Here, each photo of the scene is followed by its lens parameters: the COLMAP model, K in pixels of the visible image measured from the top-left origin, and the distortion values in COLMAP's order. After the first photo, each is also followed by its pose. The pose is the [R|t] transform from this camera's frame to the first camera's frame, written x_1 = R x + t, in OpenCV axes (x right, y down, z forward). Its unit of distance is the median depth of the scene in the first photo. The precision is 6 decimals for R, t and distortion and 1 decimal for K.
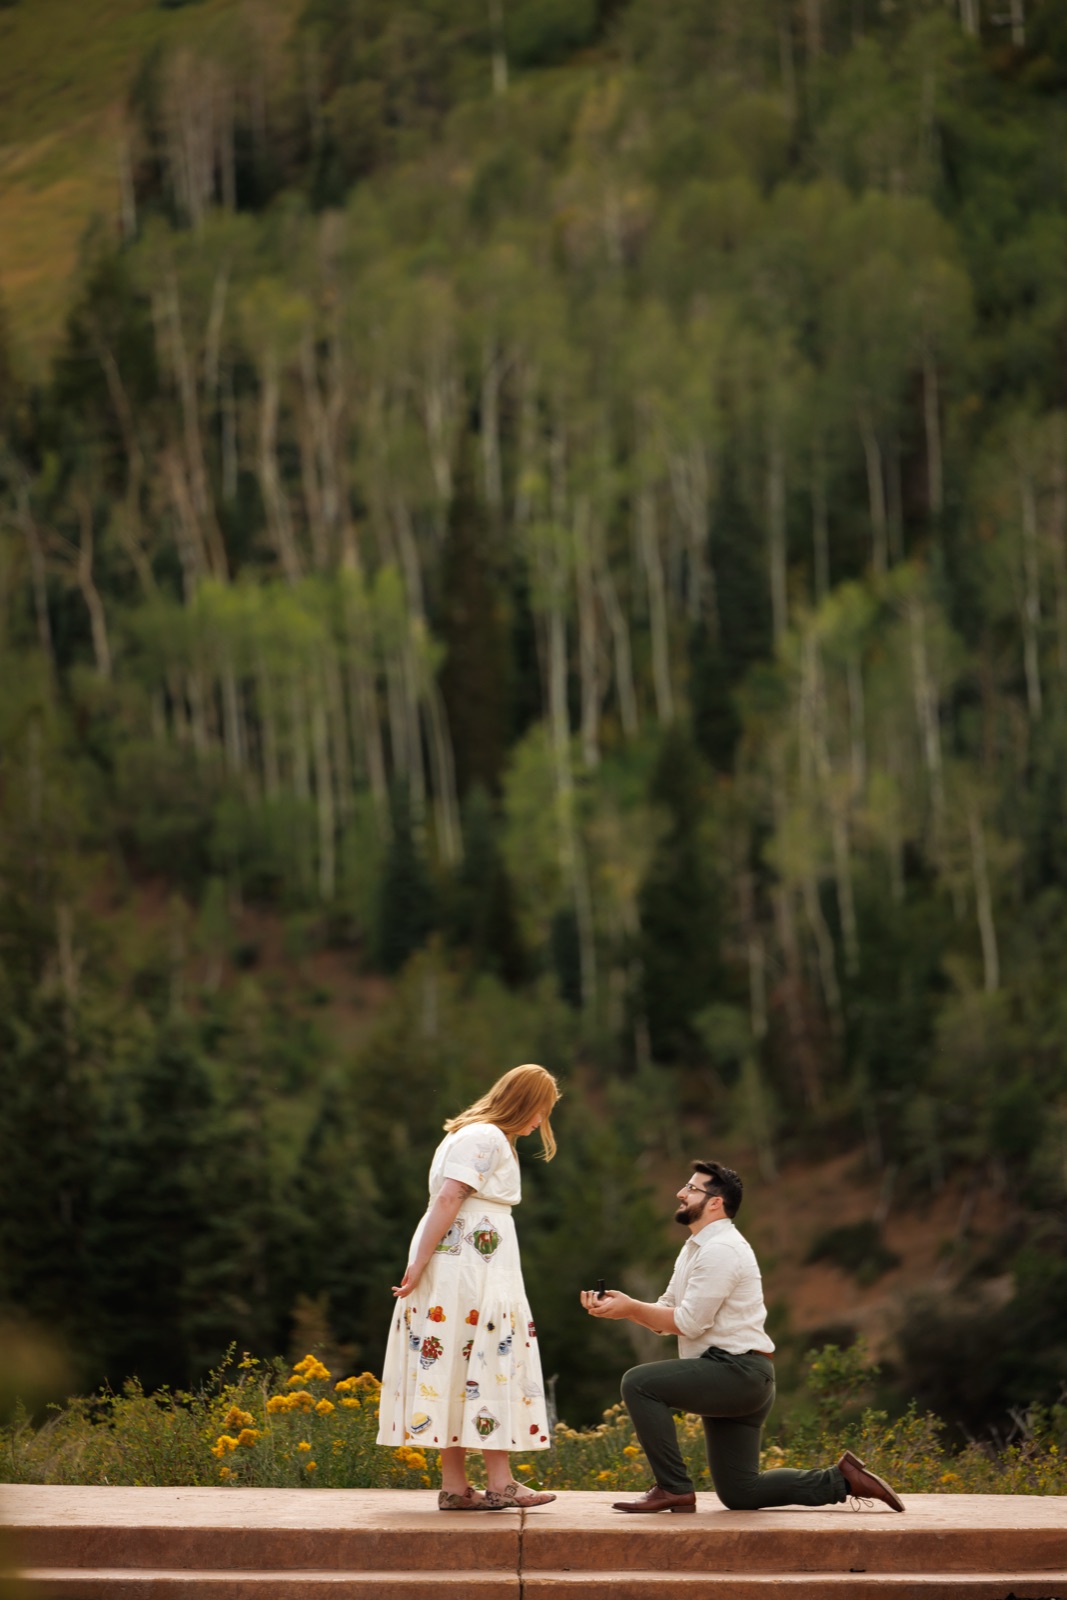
lens RADIAL K [[5931.4, 0, 519.8], [0, 5931.4, 935.4], [0, 0, 1]] dist [-0.046275, 0.000000]
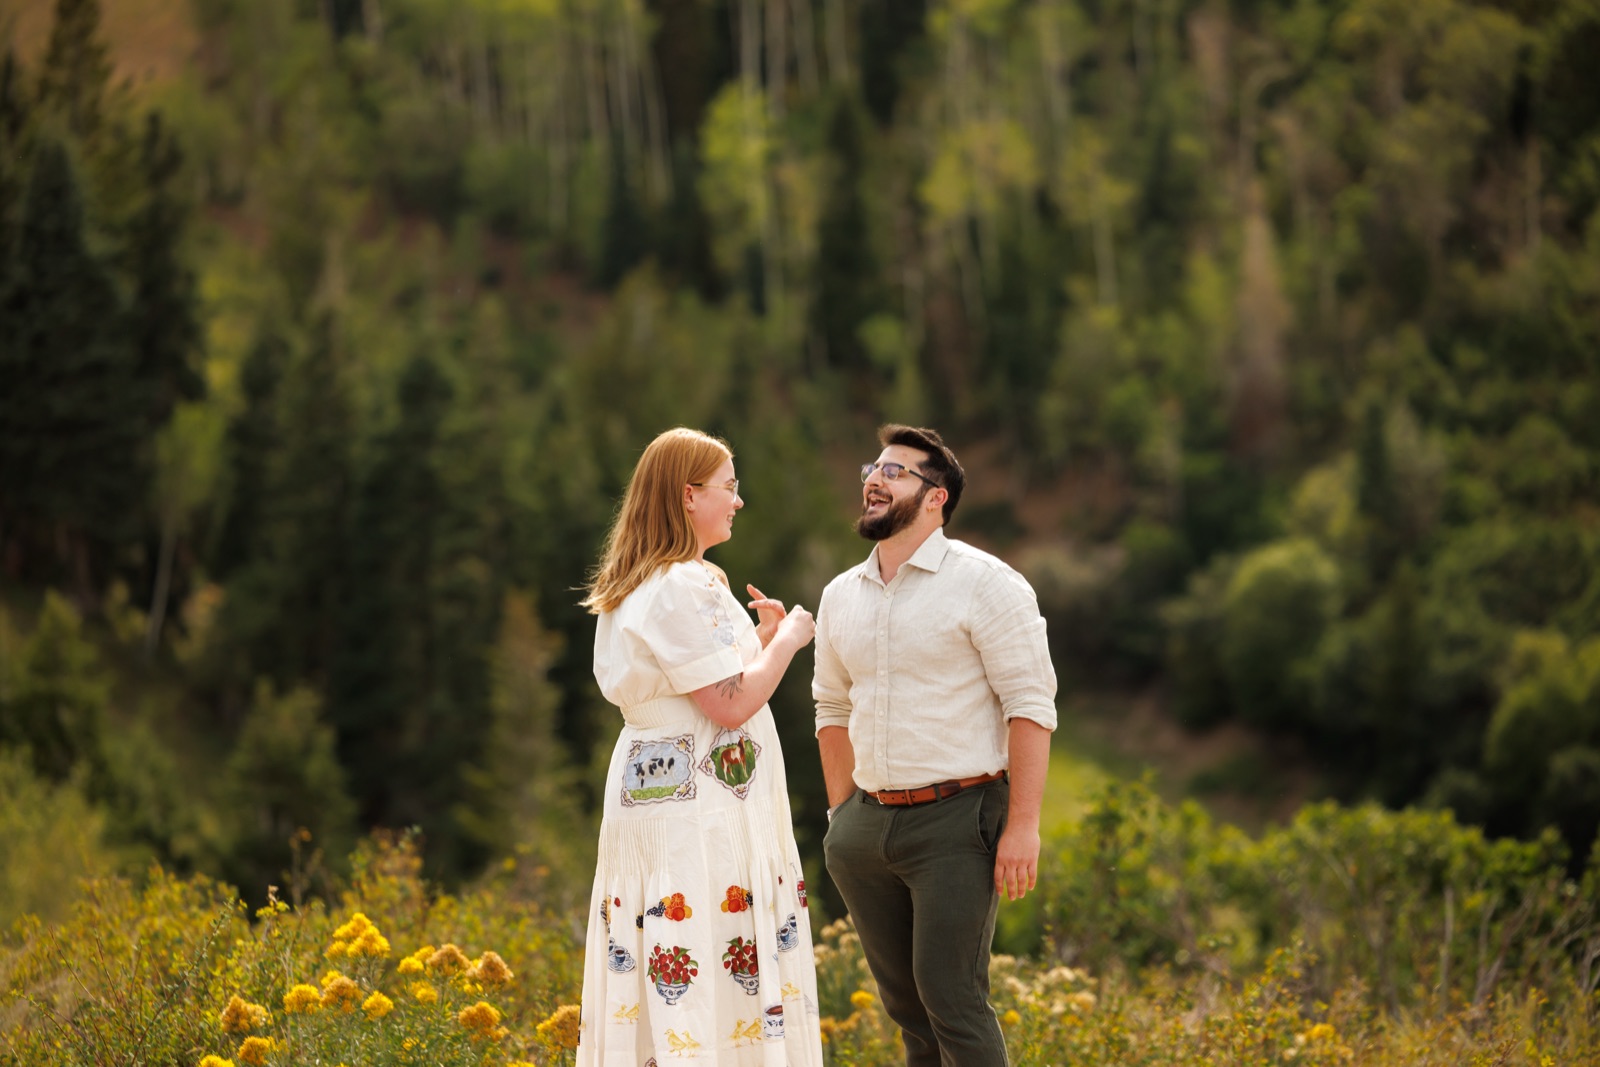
lens RADIAL K [[9456.0, 0, 792.7], [0, 9456.0, 540.6], [0, 0, 1]] dist [0.283370, 0.000000]
pose [[0.999626, 0.003064, 0.027166, -0.036868], [-0.004286, 0.998975, 0.045058, -0.030080], [-0.027000, -0.045157, 0.998615, -0.927791]]
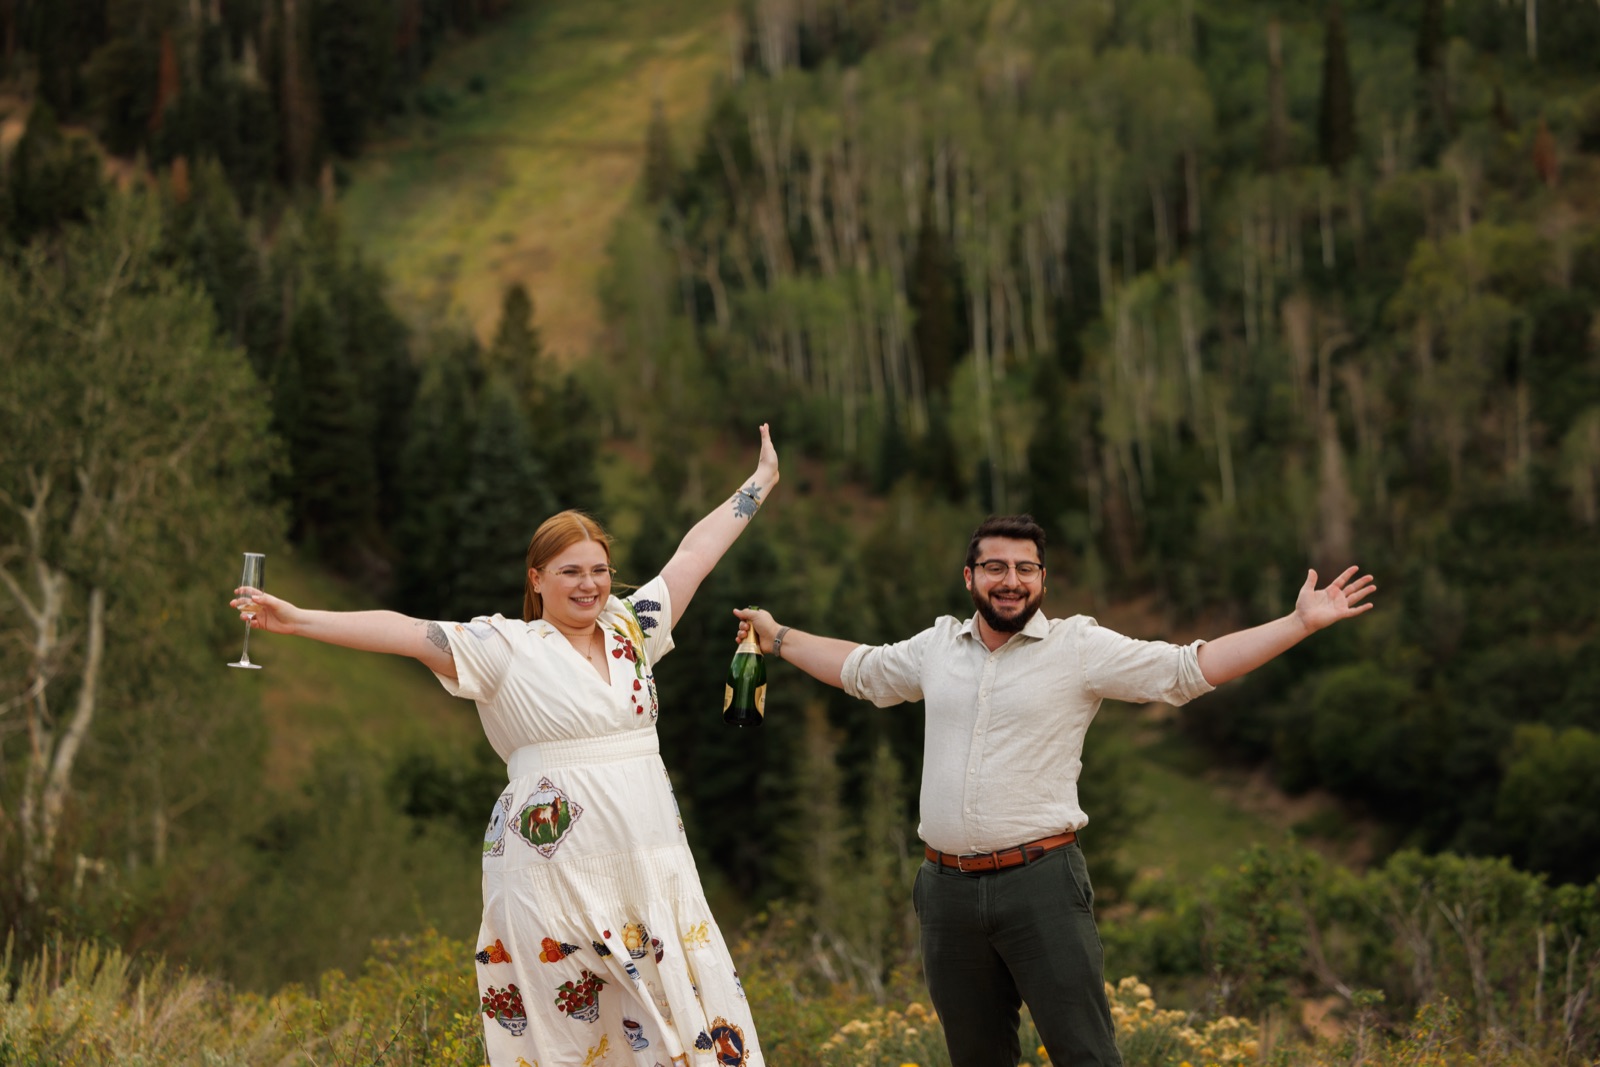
lens RADIAL K [[8329.1, 0, 776.2], [0, 8329.1, 472.5], [0, 0, 1]] dist [0.641817, 0.000000]
pose [[0.999969, -0.007901, 0.000114, -0.054846], [0.007895, 0.999650, 0.025232, -0.063695], [-0.000313, -0.025231, 0.999682, -1.478145]]
